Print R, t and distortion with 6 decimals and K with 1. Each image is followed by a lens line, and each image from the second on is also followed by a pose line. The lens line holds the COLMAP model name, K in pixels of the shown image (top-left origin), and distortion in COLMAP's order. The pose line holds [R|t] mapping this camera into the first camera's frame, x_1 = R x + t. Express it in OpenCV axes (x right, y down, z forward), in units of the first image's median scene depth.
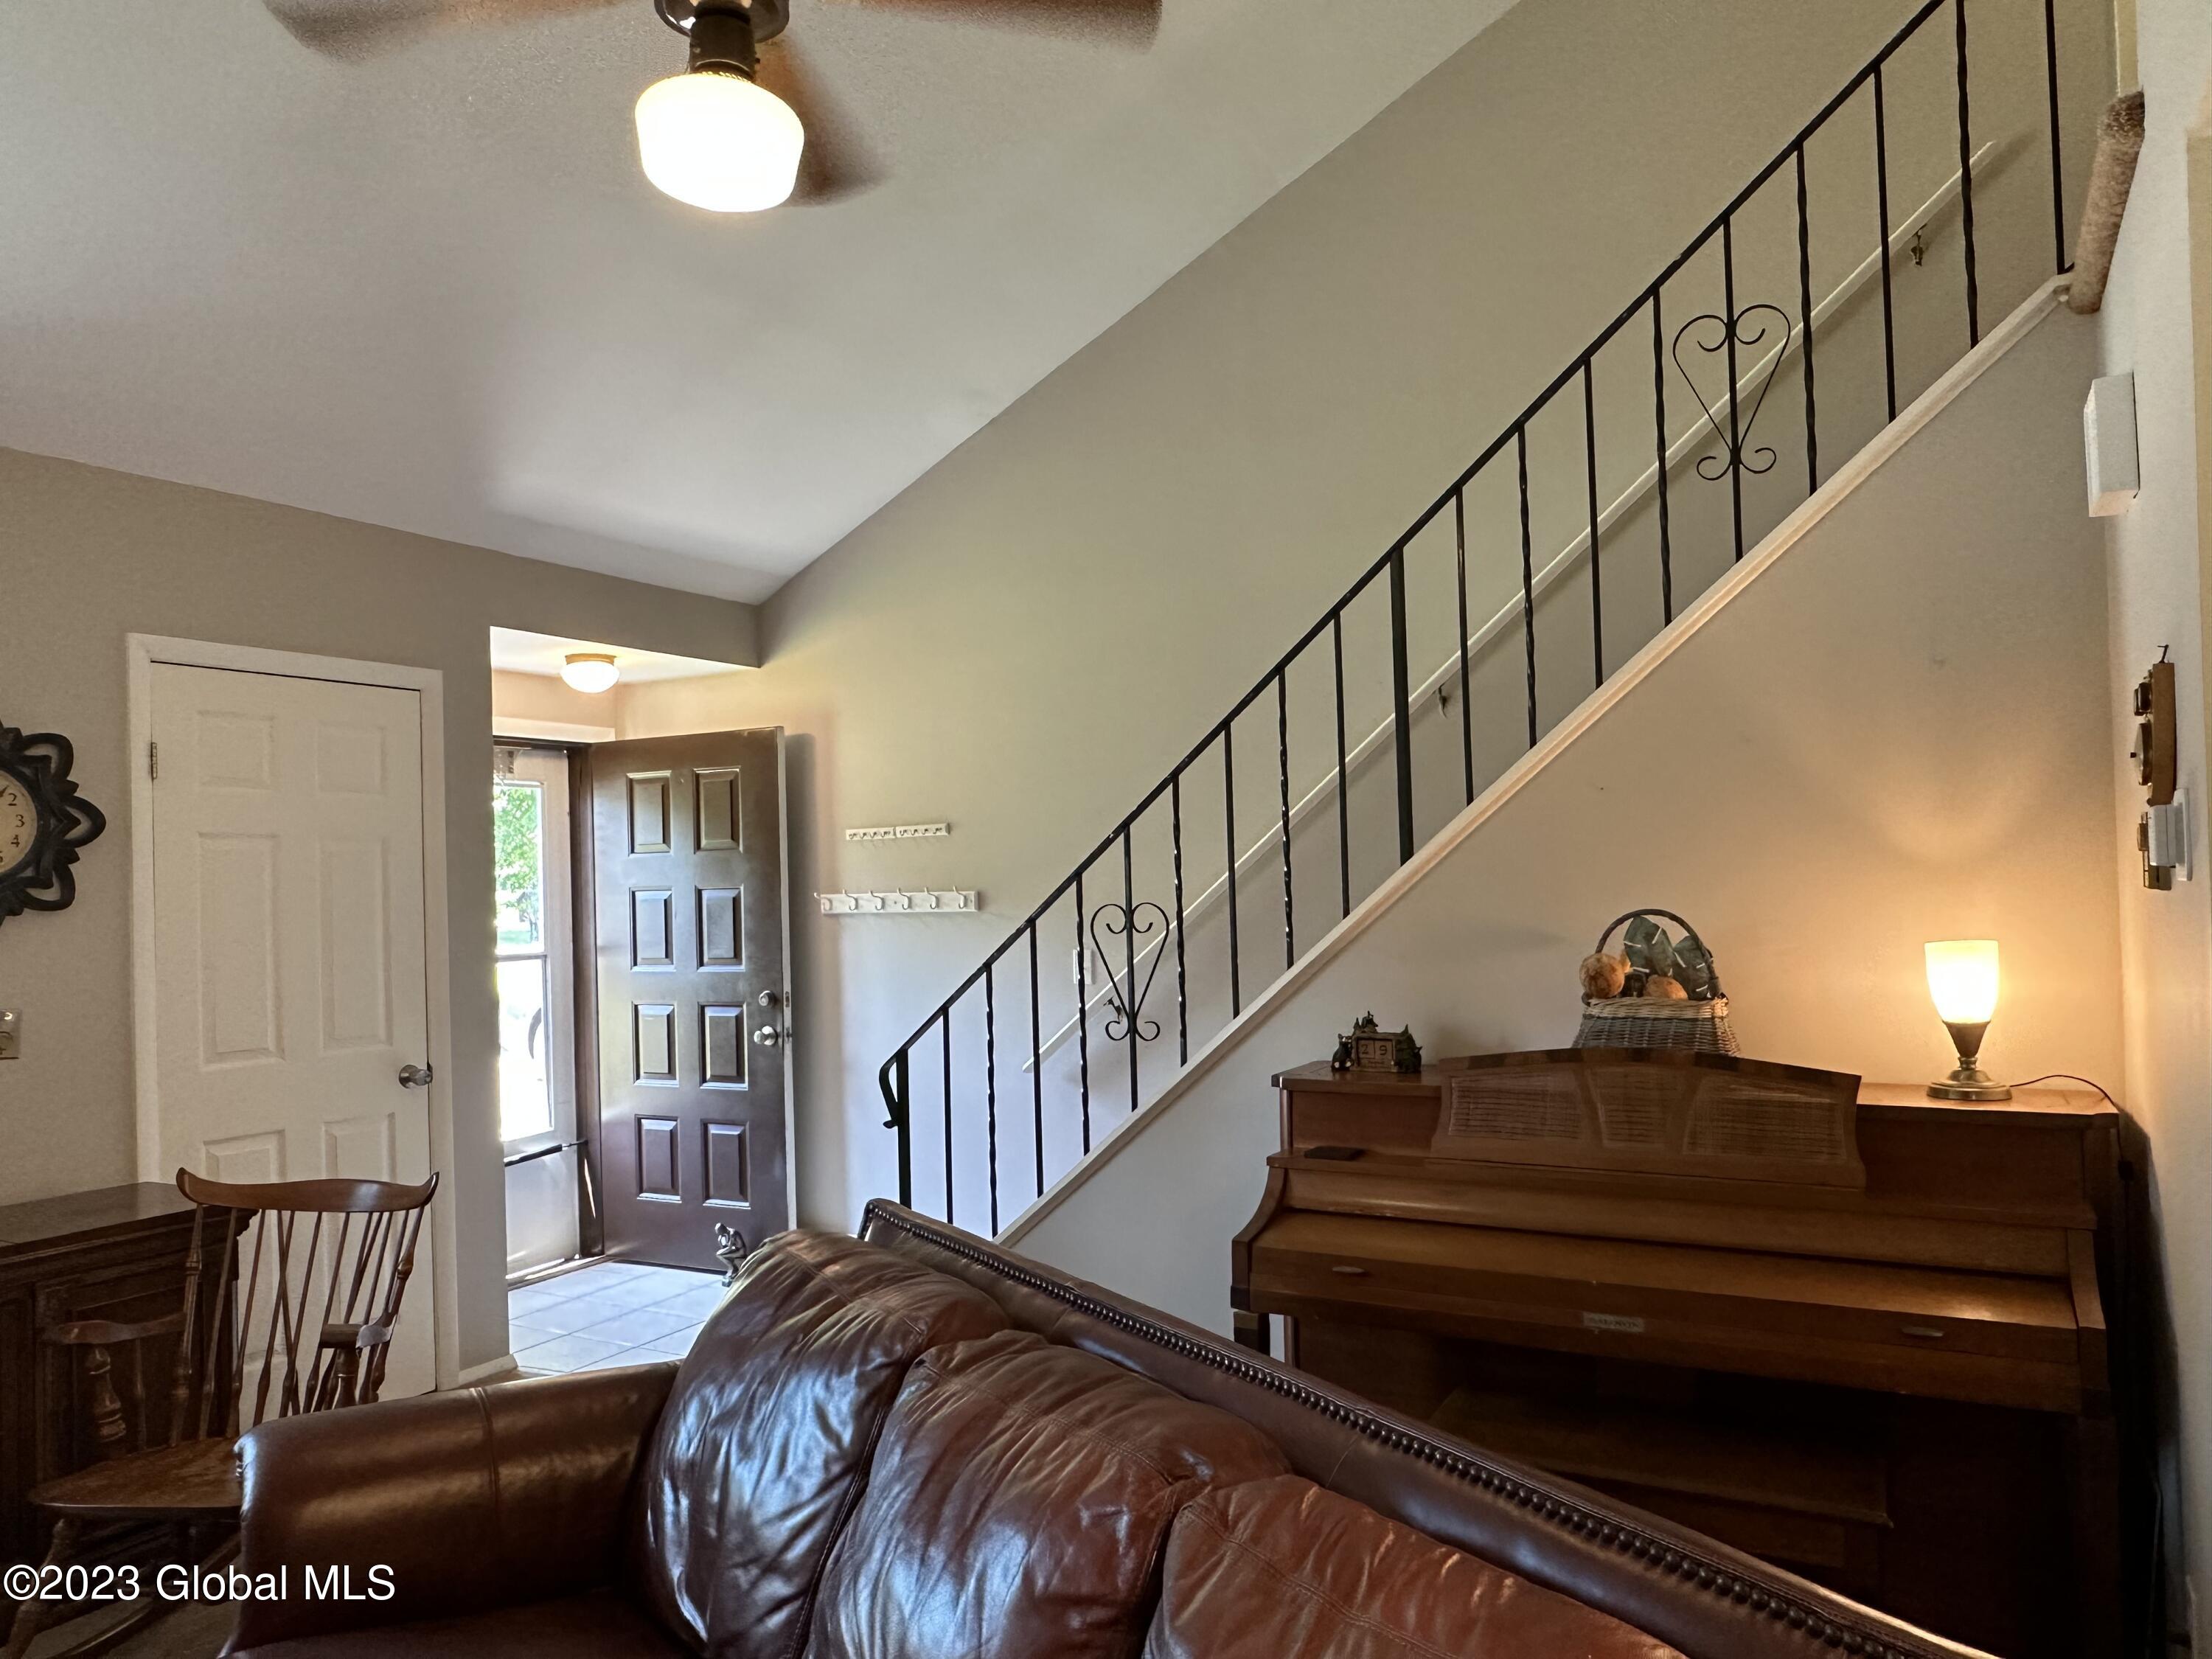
lens RADIAL K [[1491.9, 0, 1108.1], [0, 1491.9, 846.1], [0, 0, 1]] dist [-0.012918, -0.000651]
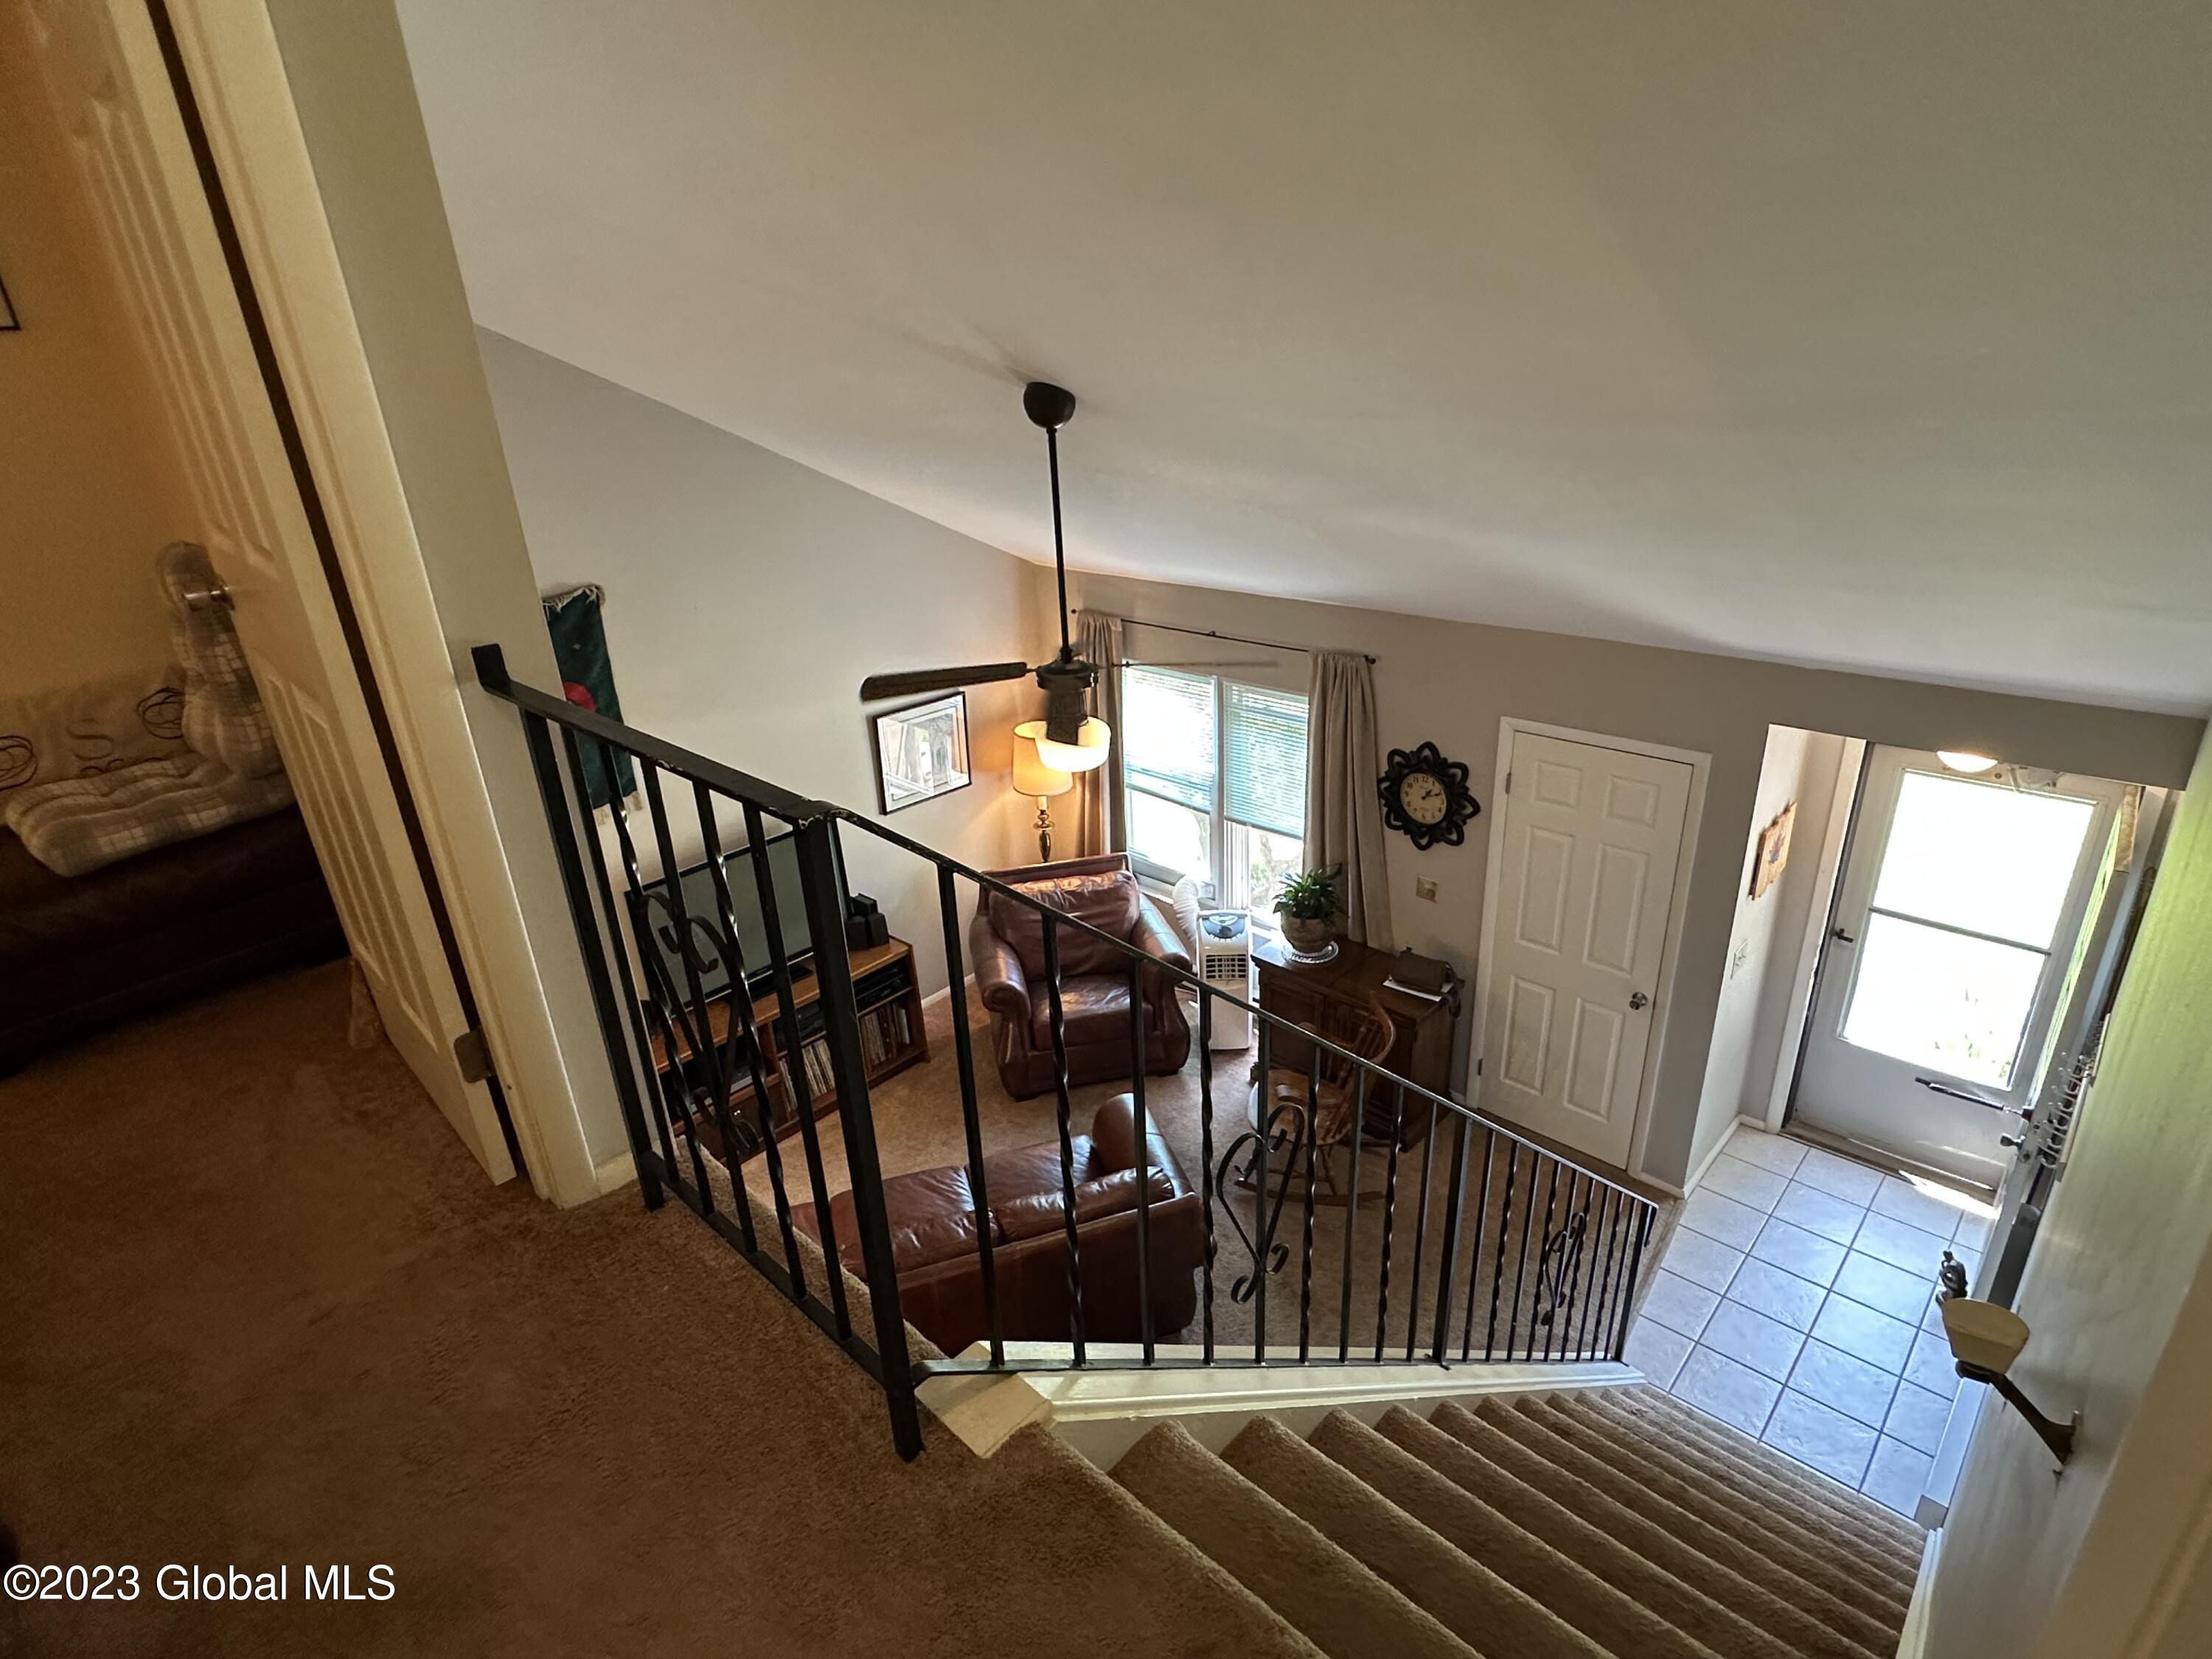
lens RADIAL K [[1174.6, 0, 1098.6], [0, 1174.6, 844.9], [0, 0, 1]] dist [-0.010107, 0.005411]
pose [[-0.259134, 0.427225, -0.866215, 0.705950], [0.079607, 0.903246, 0.421674, -0.582593], [0.962555, 0.040313, -0.268072, 0.821570]]
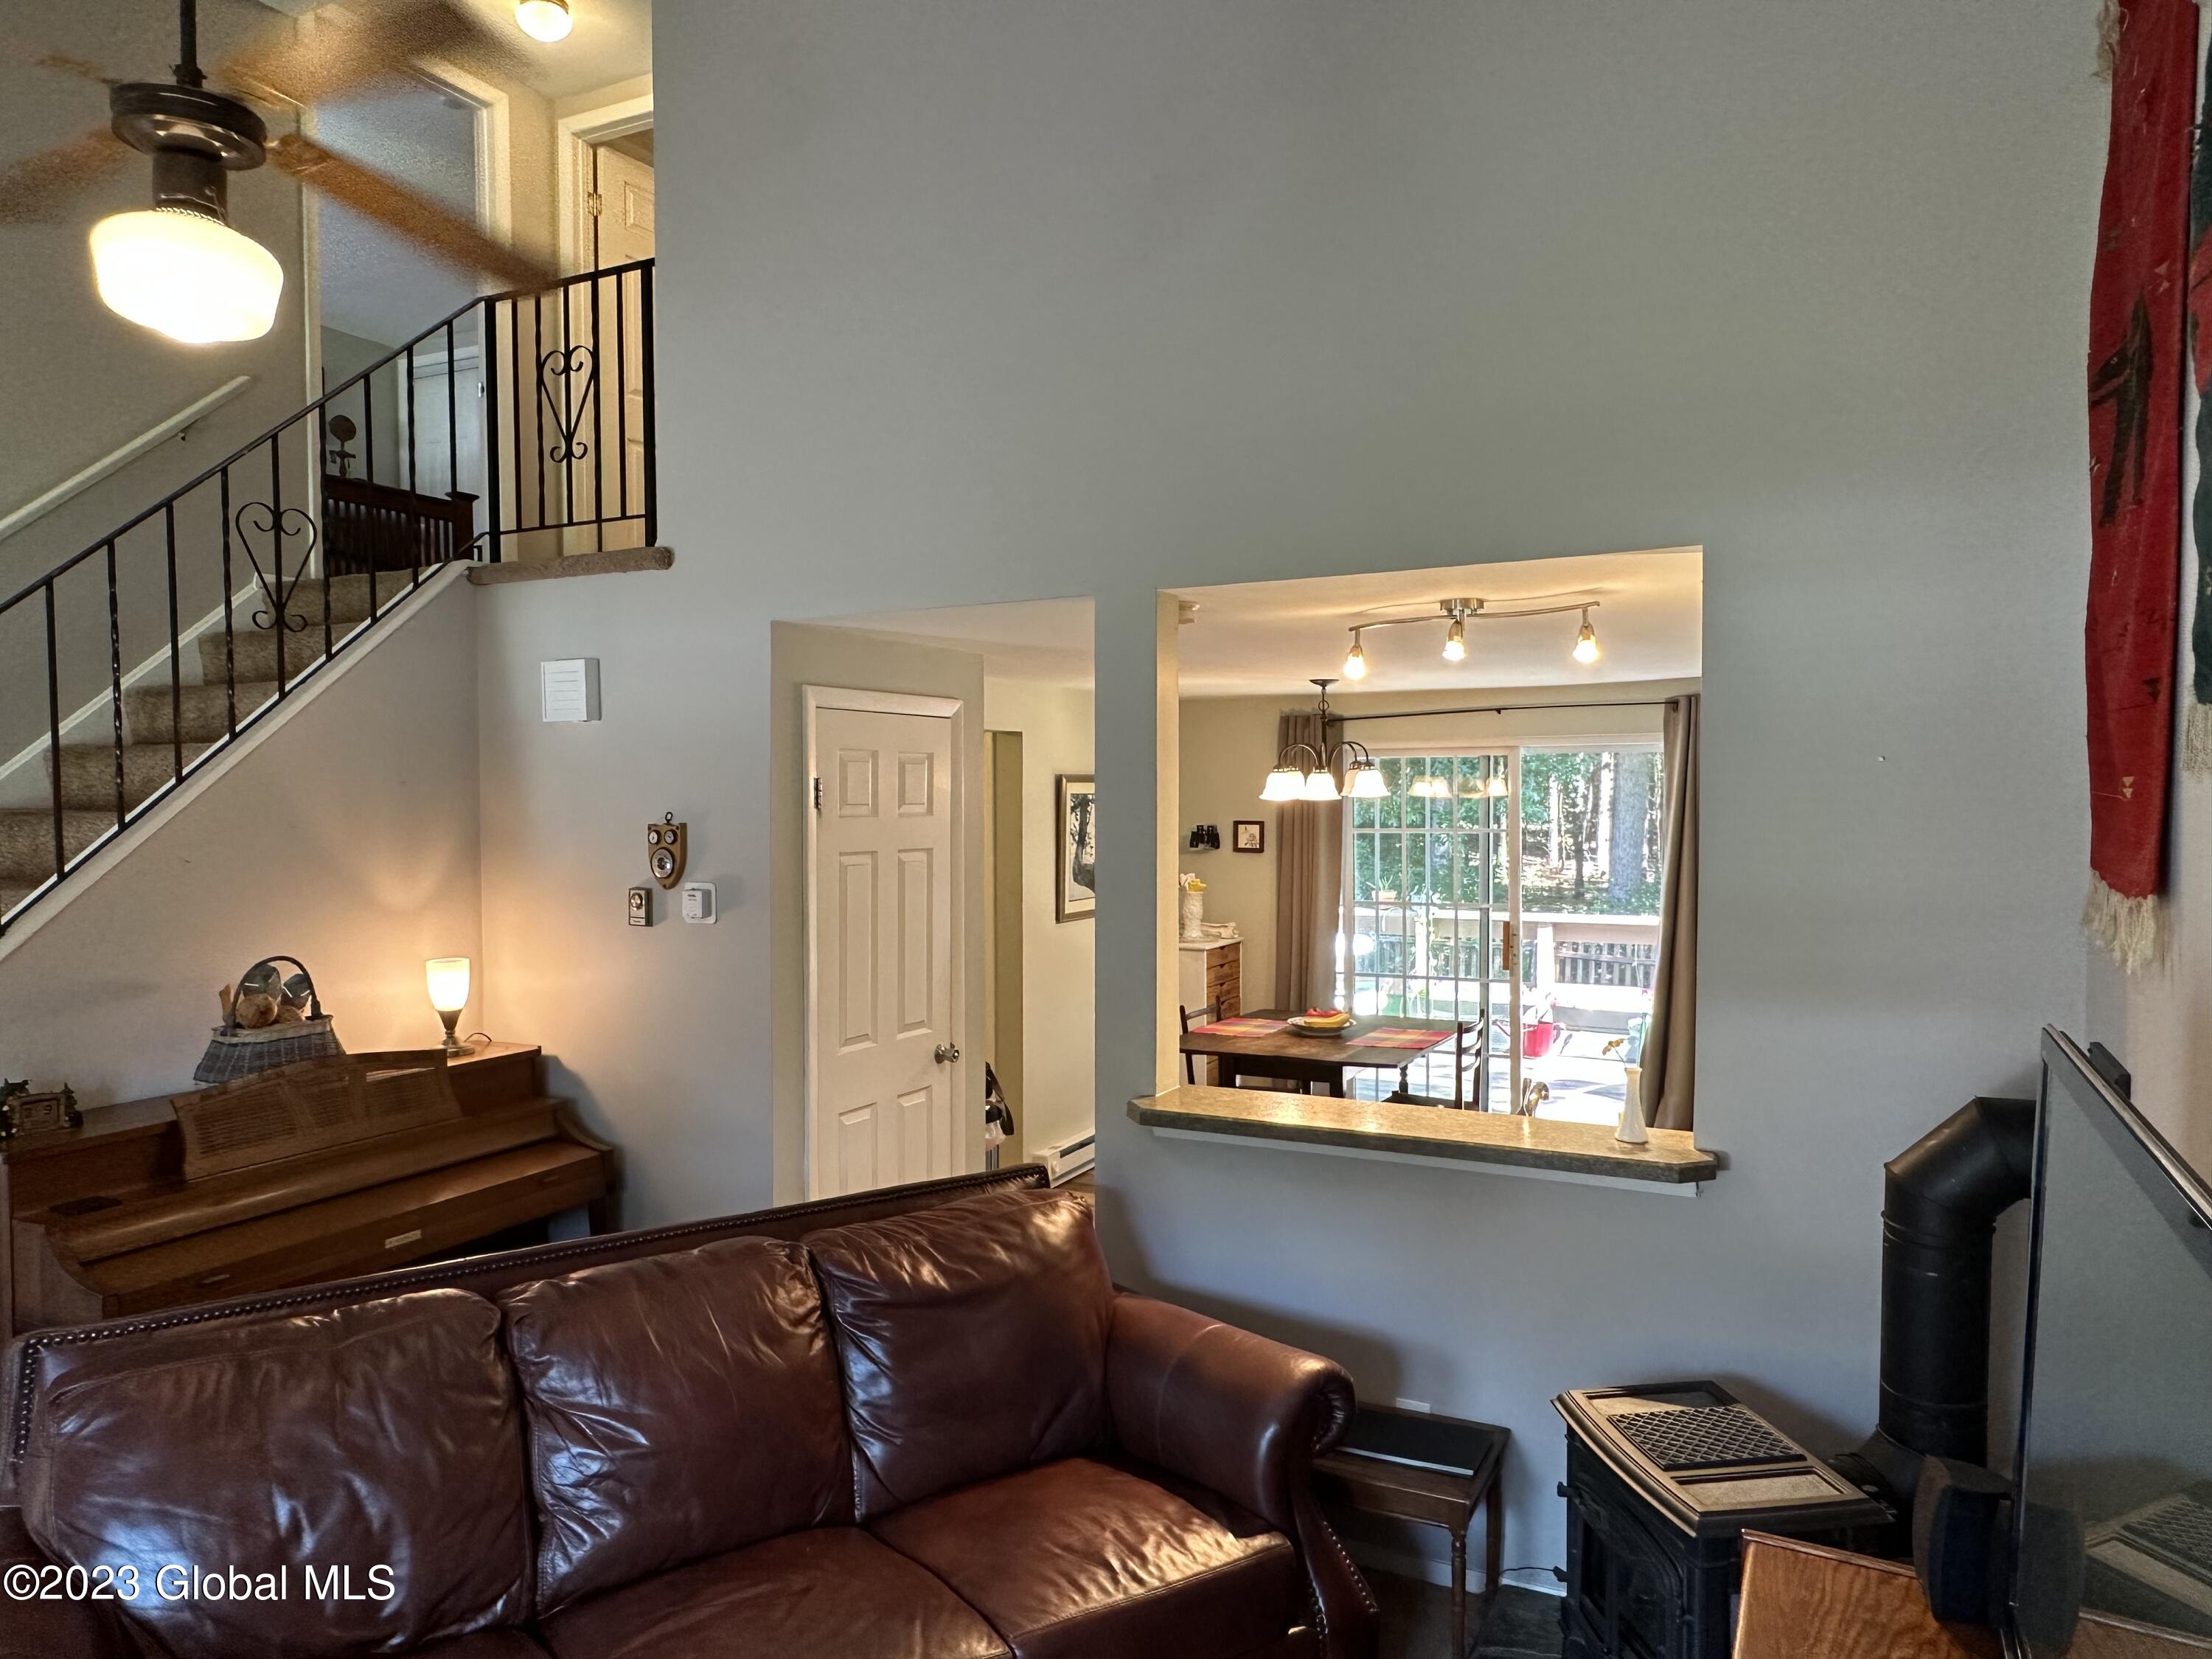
lens RADIAL K [[1467.1, 0, 1084.4], [0, 1467.1, 834.3], [0, 0, 1]] dist [-0.031696, -0.002000]
pose [[-0.019164, -0.002315, 0.999814, -0.700024], [-0.017627, 0.999843, 0.001977, -0.060858], [-0.999661, -0.017585, -0.019202, 0.220928]]
